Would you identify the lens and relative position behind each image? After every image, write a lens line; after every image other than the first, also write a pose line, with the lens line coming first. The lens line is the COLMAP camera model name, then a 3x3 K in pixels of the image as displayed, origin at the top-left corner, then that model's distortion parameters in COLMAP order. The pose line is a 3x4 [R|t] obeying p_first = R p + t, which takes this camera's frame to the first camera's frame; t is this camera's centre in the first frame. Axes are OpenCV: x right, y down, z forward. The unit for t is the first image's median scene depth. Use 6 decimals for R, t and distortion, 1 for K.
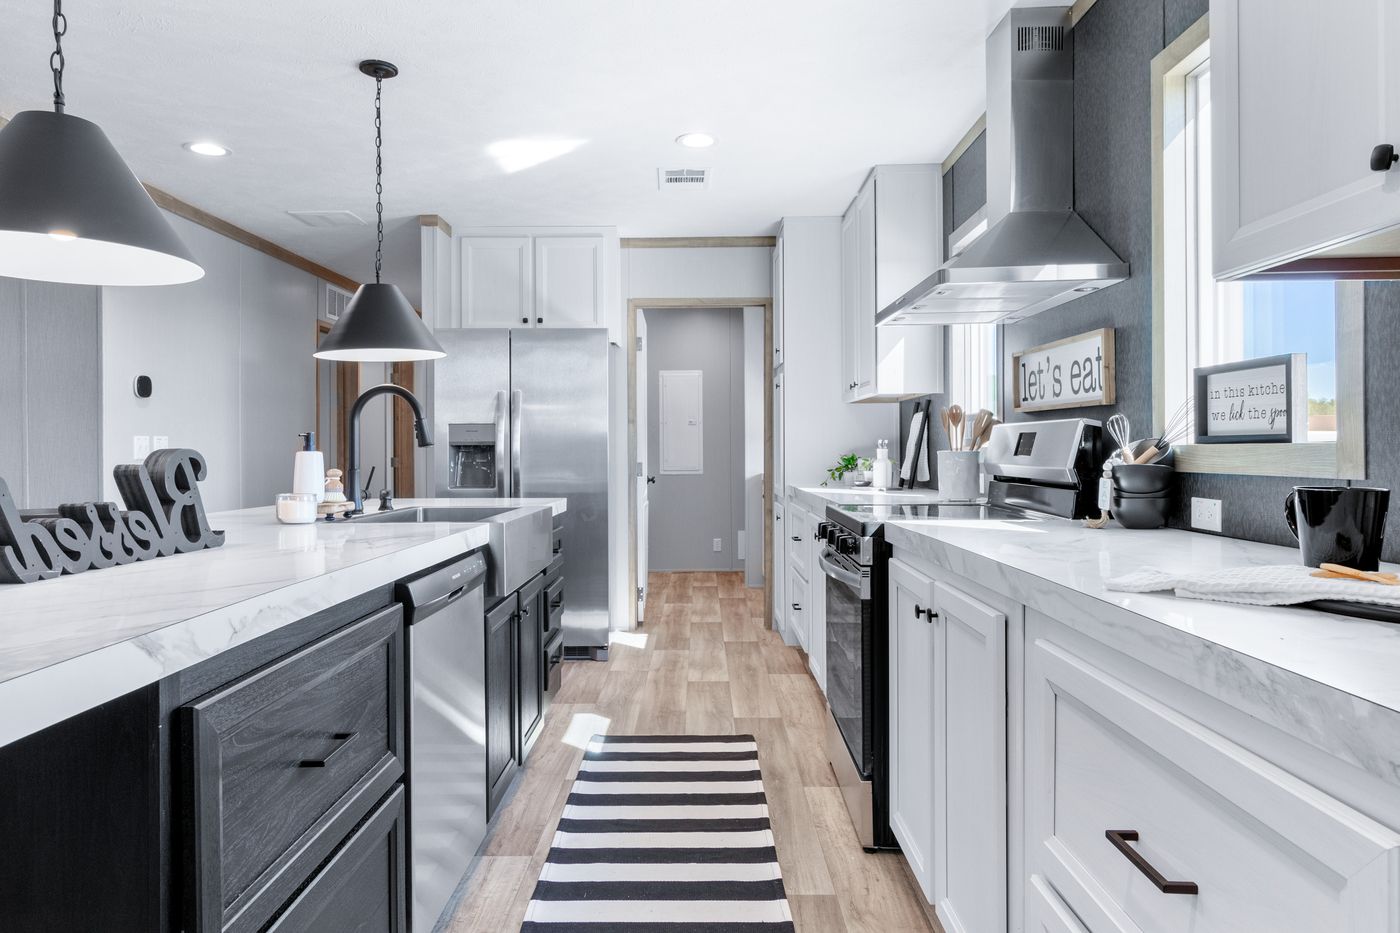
lens RADIAL K [[901.4, 0, 700.0], [0, 901.4, 466.5], [0, 0, 1]] dist [0.002152, 0.000993]
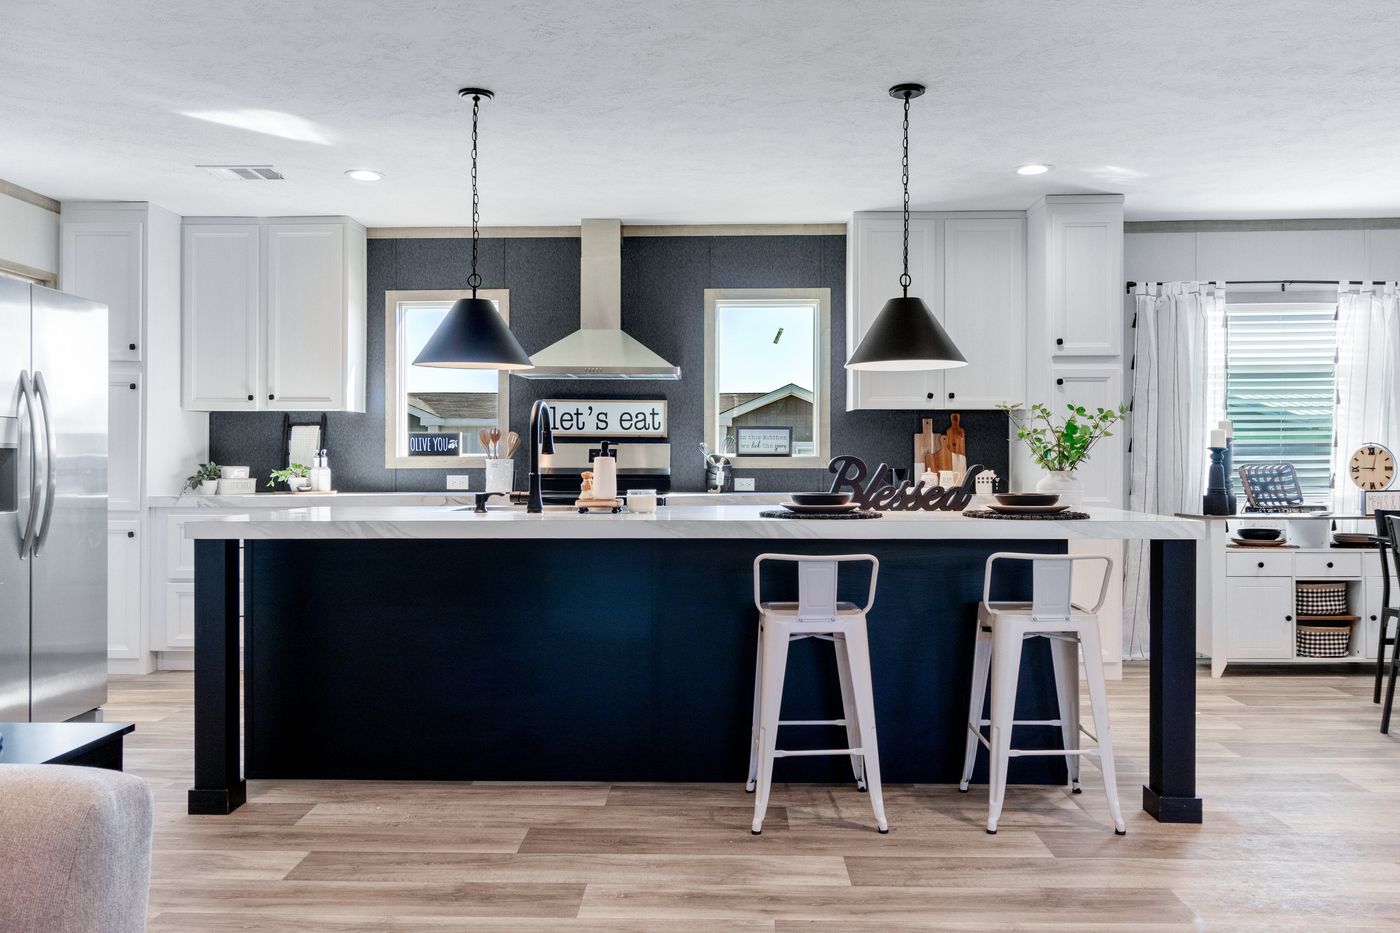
lens RADIAL K [[1050.4, 0, 651.8], [0, 1050.4, 454.8], [0, 0, 1]] dist [-0.002997, -0.001378]
pose [[0.026388, 0.008471, 0.999616, -1.917081], [0.016458, 0.999825, -0.008908, -0.006840], [-0.999516, 0.016687, 0.026244, 0.942999]]
